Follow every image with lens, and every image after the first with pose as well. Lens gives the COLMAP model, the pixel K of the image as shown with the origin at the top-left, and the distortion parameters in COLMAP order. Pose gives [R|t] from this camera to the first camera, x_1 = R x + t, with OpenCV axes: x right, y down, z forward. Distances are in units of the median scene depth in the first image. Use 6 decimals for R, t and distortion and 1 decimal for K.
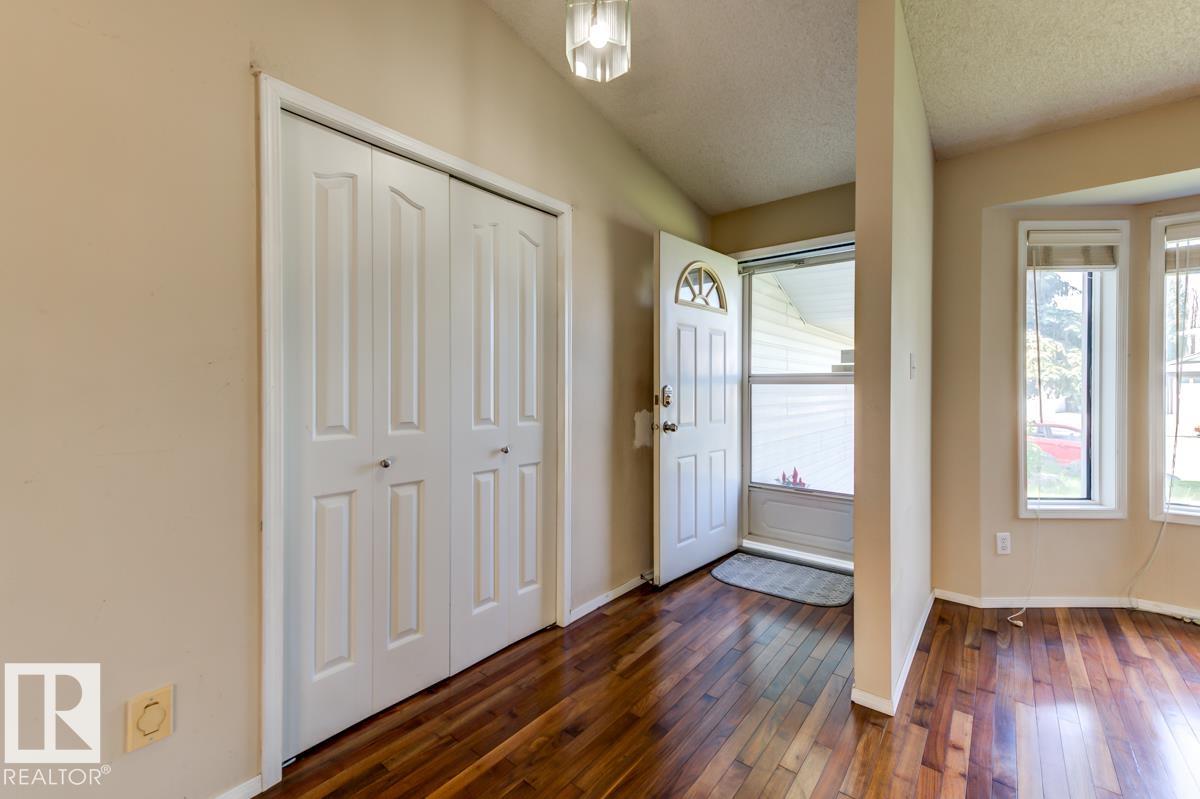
lens RADIAL K [[503.2, 0, 598.5], [0, 503.2, 392.2], [0, 0, 1]] dist [0.000179, 0.000091]
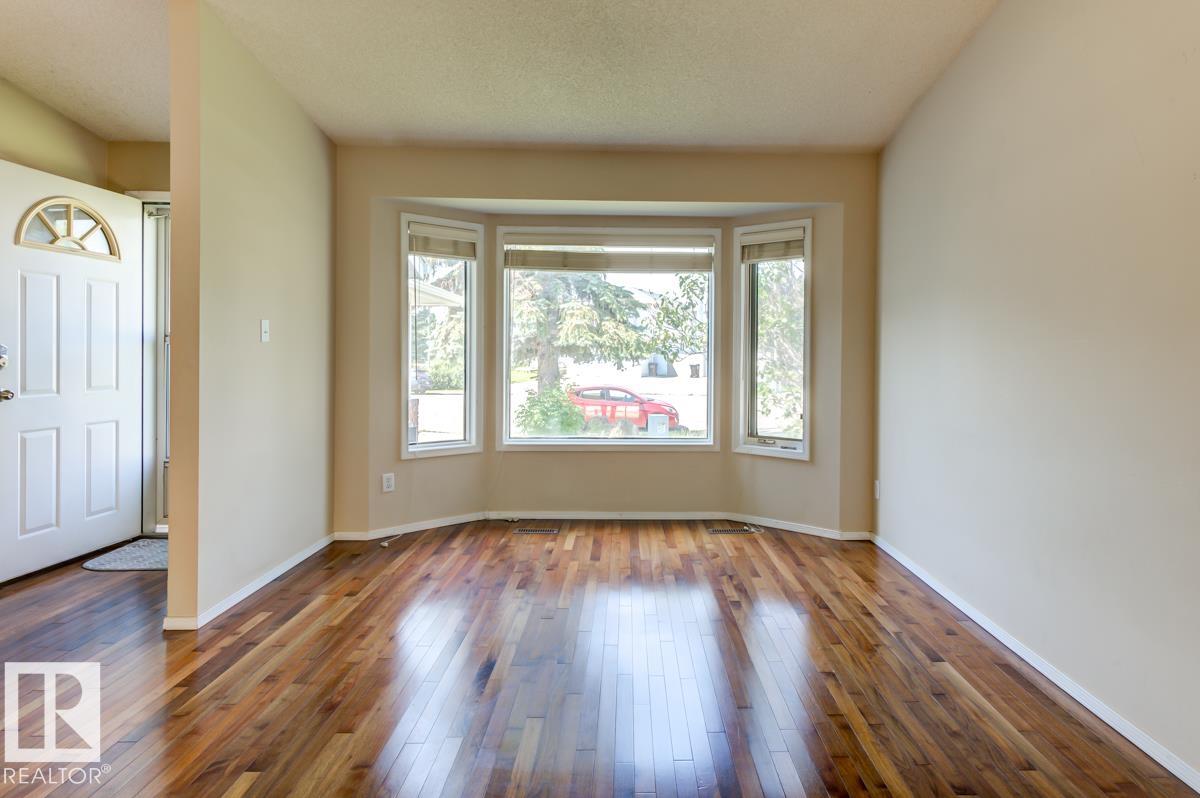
lens RADIAL K [[656.1, 0, 668.5], [0, 656.1, 362.6], [0, 0, 1]] dist [-0.003808, -0.000040]
pose [[0.736347, -0.000661, 0.676604, 0.244995], [-0.005486, 0.999961, 0.006947, 0.003591], [-0.676582, -0.008827, 0.736315, -0.578136]]
